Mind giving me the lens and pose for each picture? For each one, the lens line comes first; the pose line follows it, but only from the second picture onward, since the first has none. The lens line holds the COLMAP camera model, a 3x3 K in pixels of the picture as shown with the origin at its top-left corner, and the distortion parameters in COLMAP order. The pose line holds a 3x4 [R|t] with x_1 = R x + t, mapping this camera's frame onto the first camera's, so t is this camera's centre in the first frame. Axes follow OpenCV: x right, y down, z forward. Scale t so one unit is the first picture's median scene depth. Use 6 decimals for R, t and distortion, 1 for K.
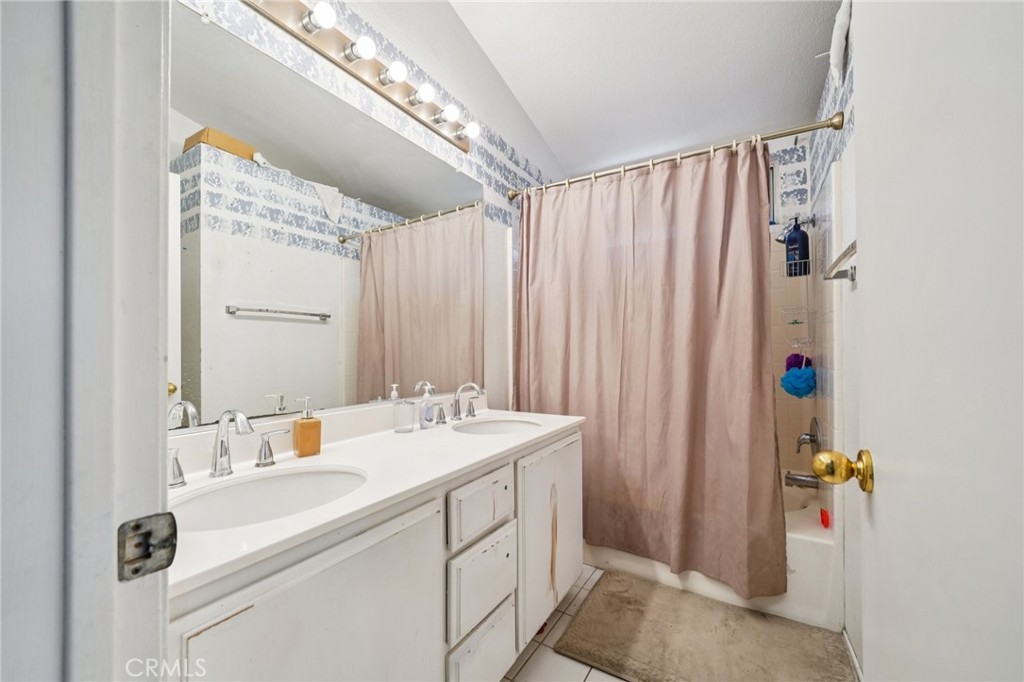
lens RADIAL K [[408.5, 0, 511.4], [0, 408.5, 347.2], [0, 0, 1]] dist [-0.002923, -0.000856]
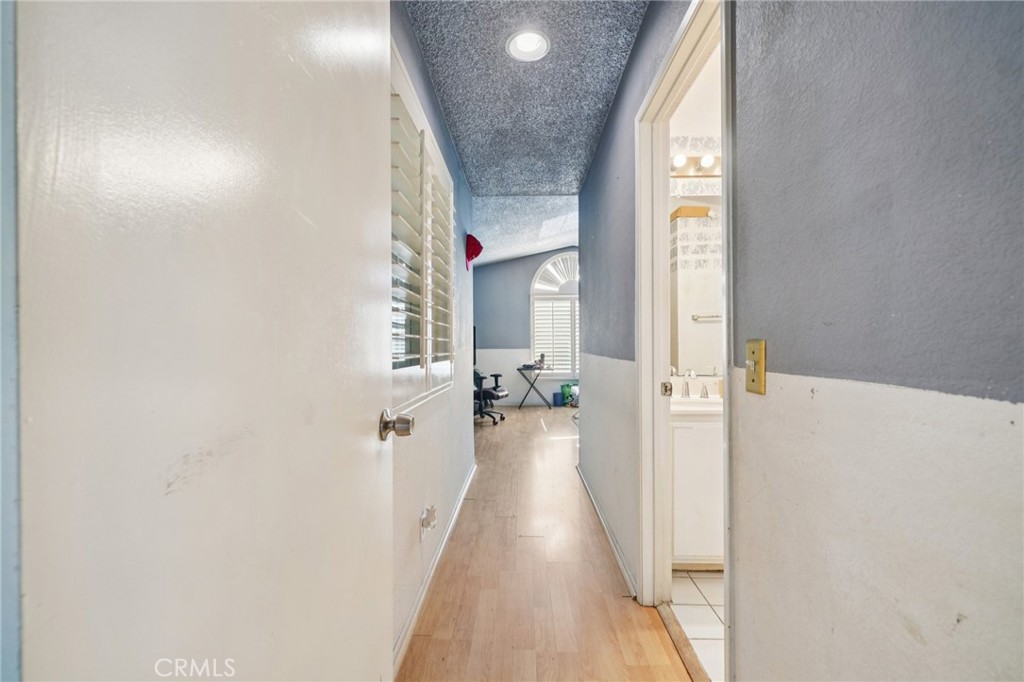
lens RADIAL K [[408.5, 0, 509.1], [0, 408.5, 343.5], [0, 0, 1]] dist [-0.002923, -0.000856]
pose [[0.502001, -0.001143, -0.864866, 0.318470], [0.005534, 0.999983, 0.001891, -0.000451], [0.864849, -0.005735, 0.501999, -0.414047]]
